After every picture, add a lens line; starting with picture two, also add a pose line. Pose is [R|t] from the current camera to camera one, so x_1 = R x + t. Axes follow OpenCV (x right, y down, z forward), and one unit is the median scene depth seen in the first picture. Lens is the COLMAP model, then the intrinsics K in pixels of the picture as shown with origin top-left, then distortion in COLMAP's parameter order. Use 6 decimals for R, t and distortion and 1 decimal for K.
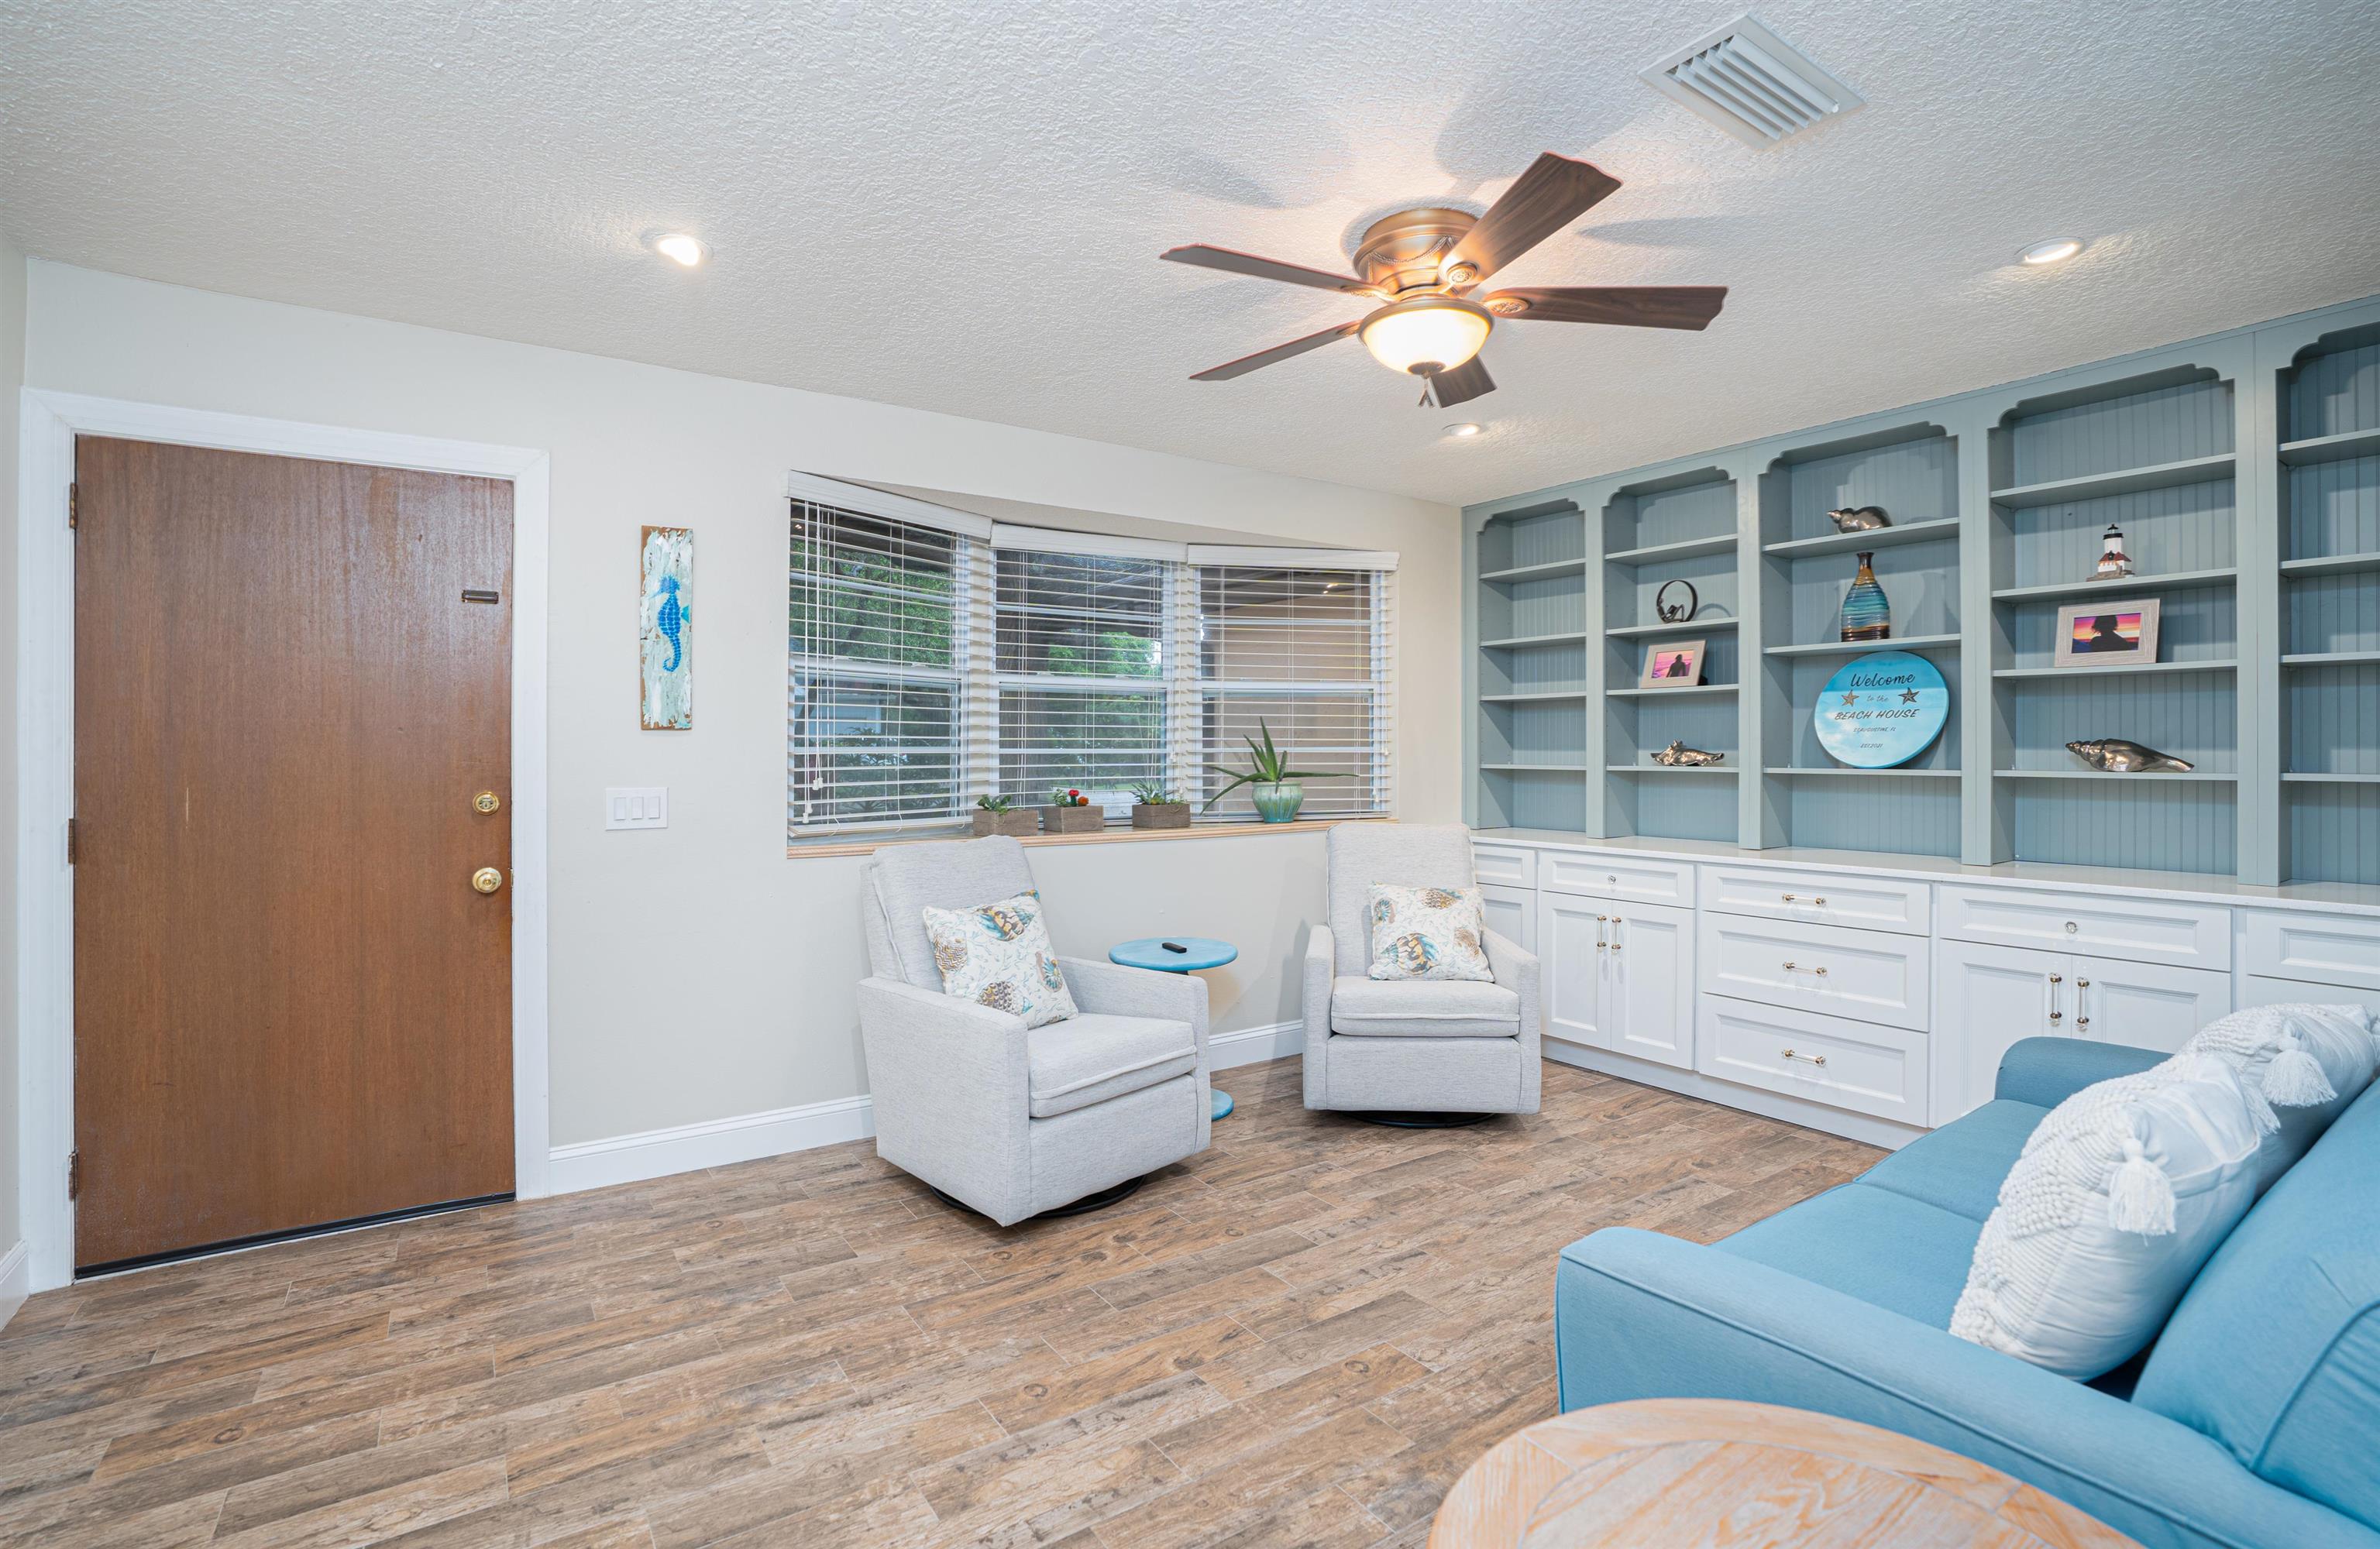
lens RADIAL K [[1130.0, 0, 1198.2], [0, 1130.0, 753.6], [0, 0, 1]] dist [-0.067846, 0.024923]
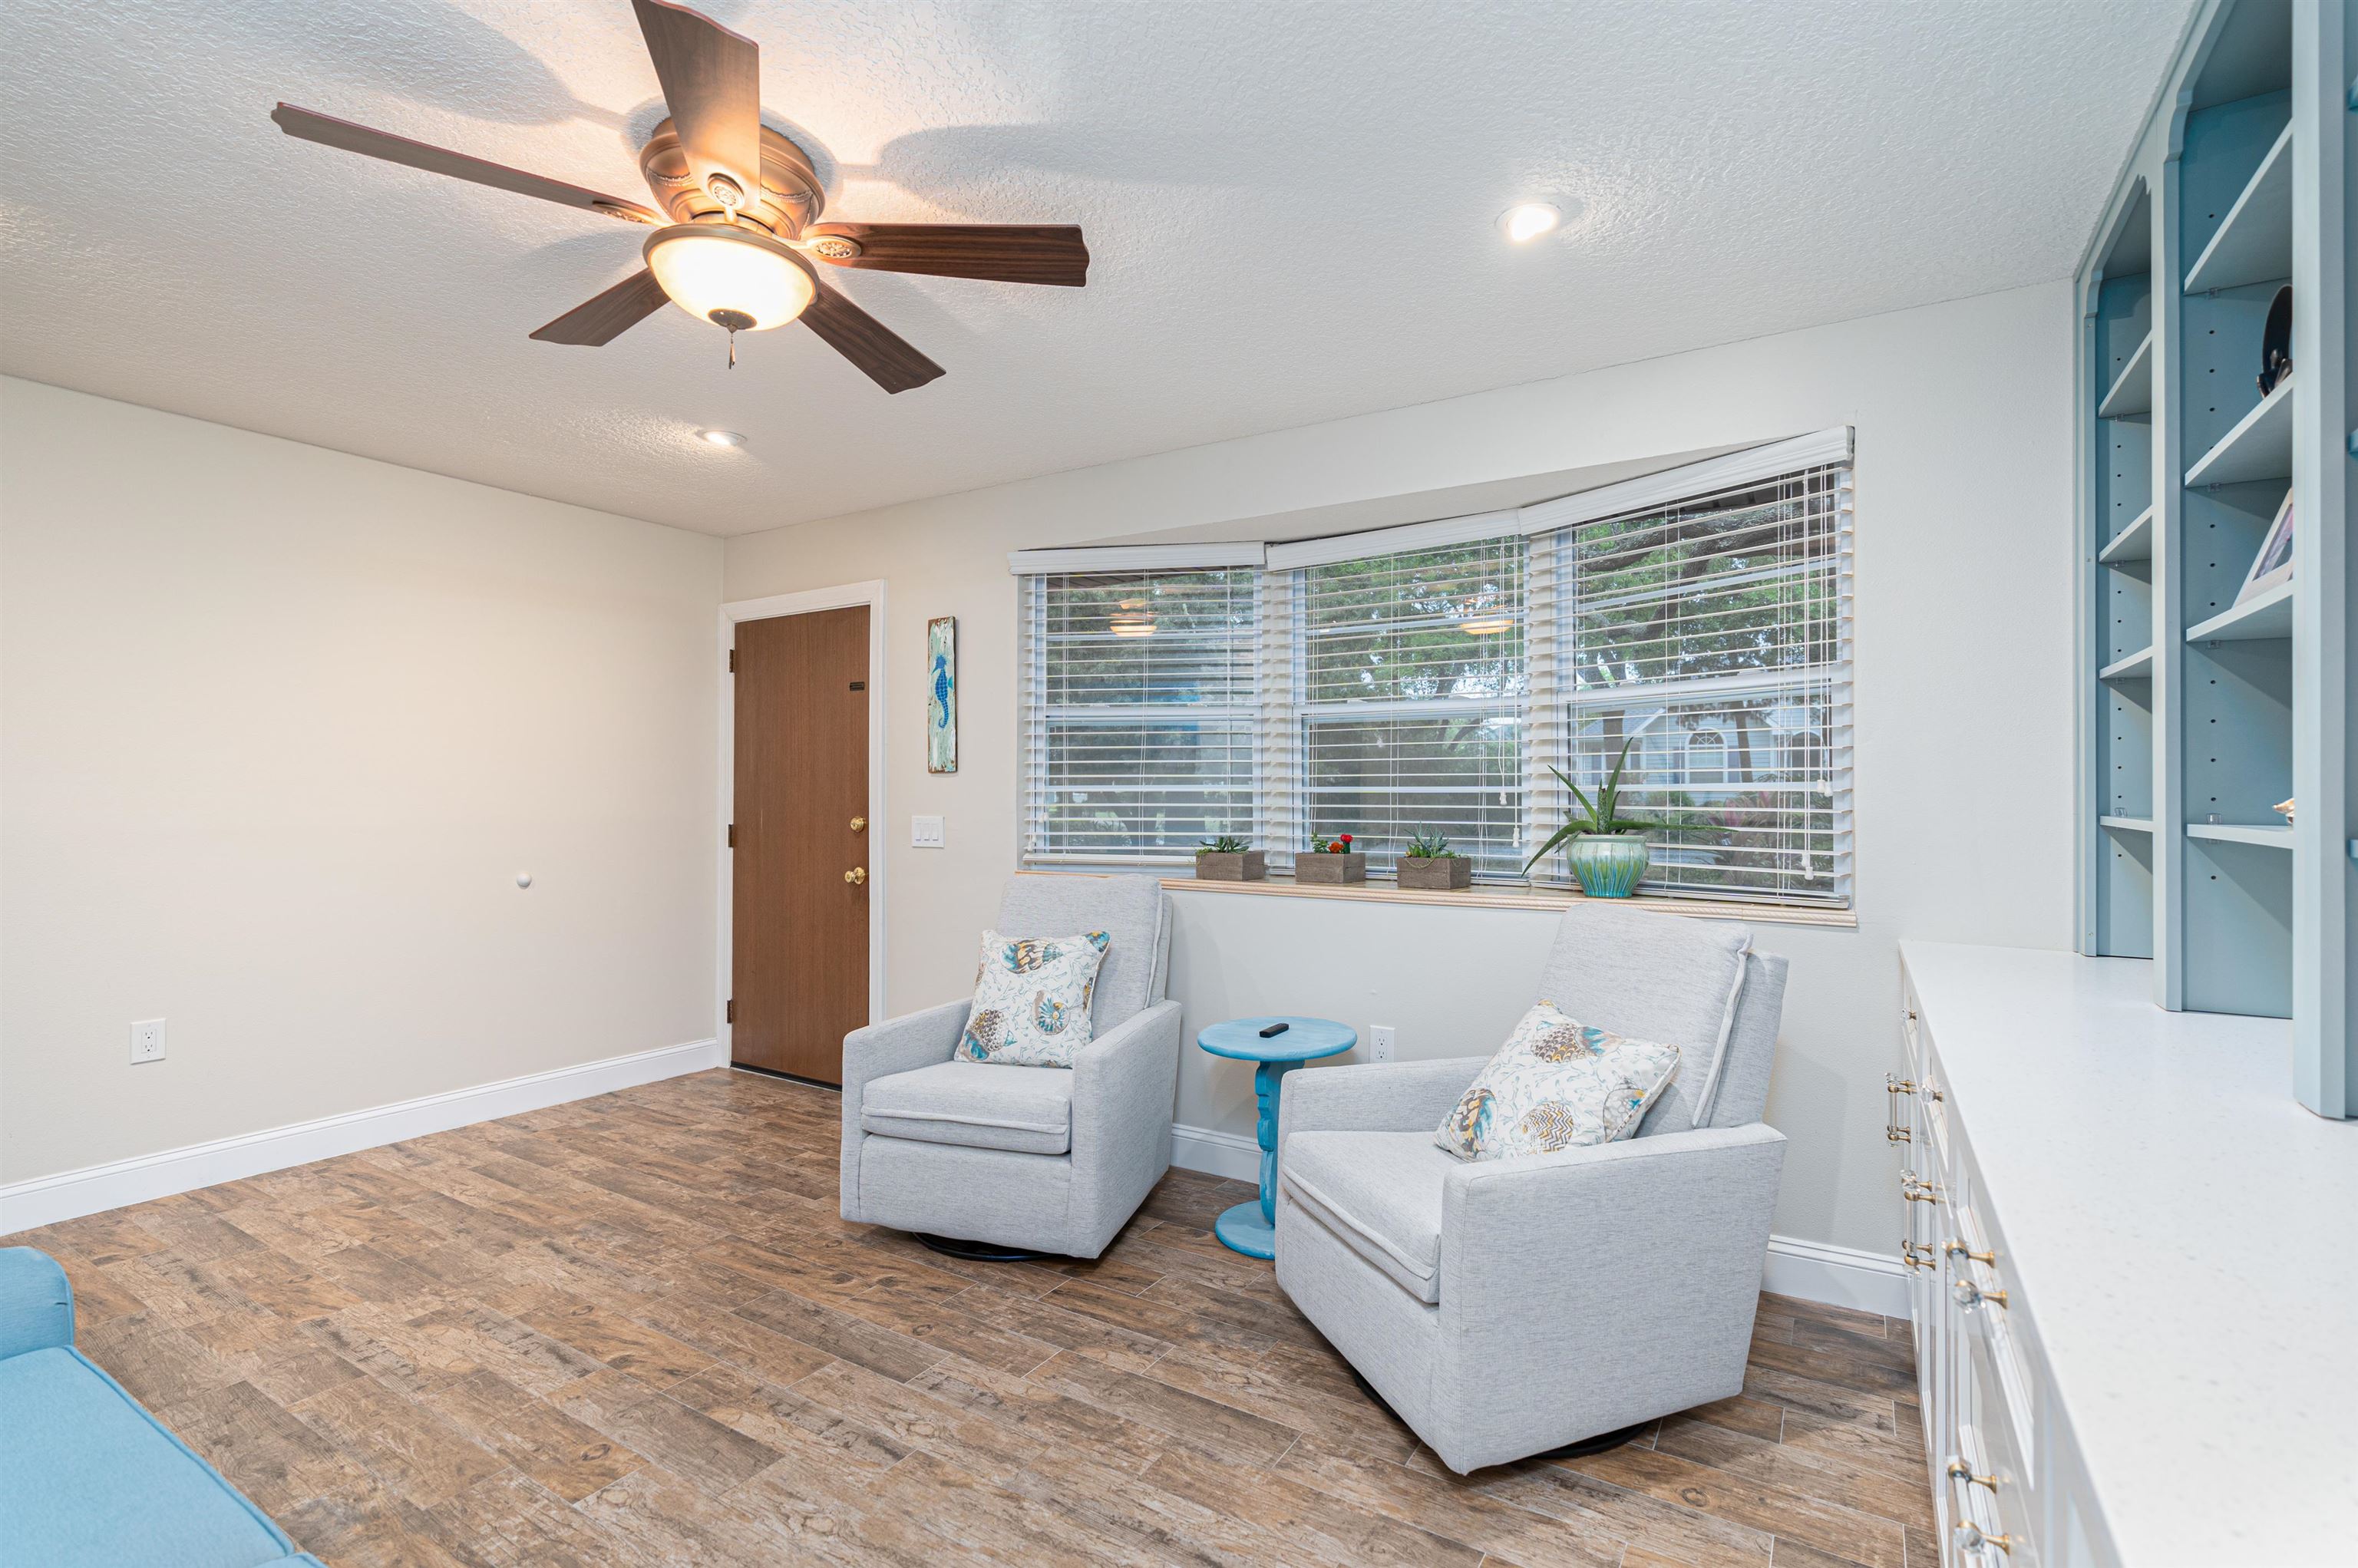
lens RADIAL K [[1088.9, 0, 1179.0], [0, 1088.9, 784.0], [0, 0, 1]] dist [-0.005333, 0.000600]
pose [[0.391880, -0.008243, -0.919979, 0.980345], [-0.004939, 0.999927, -0.011063, 0.005697], [0.920003, 0.008879, 0.391811, 0.914044]]
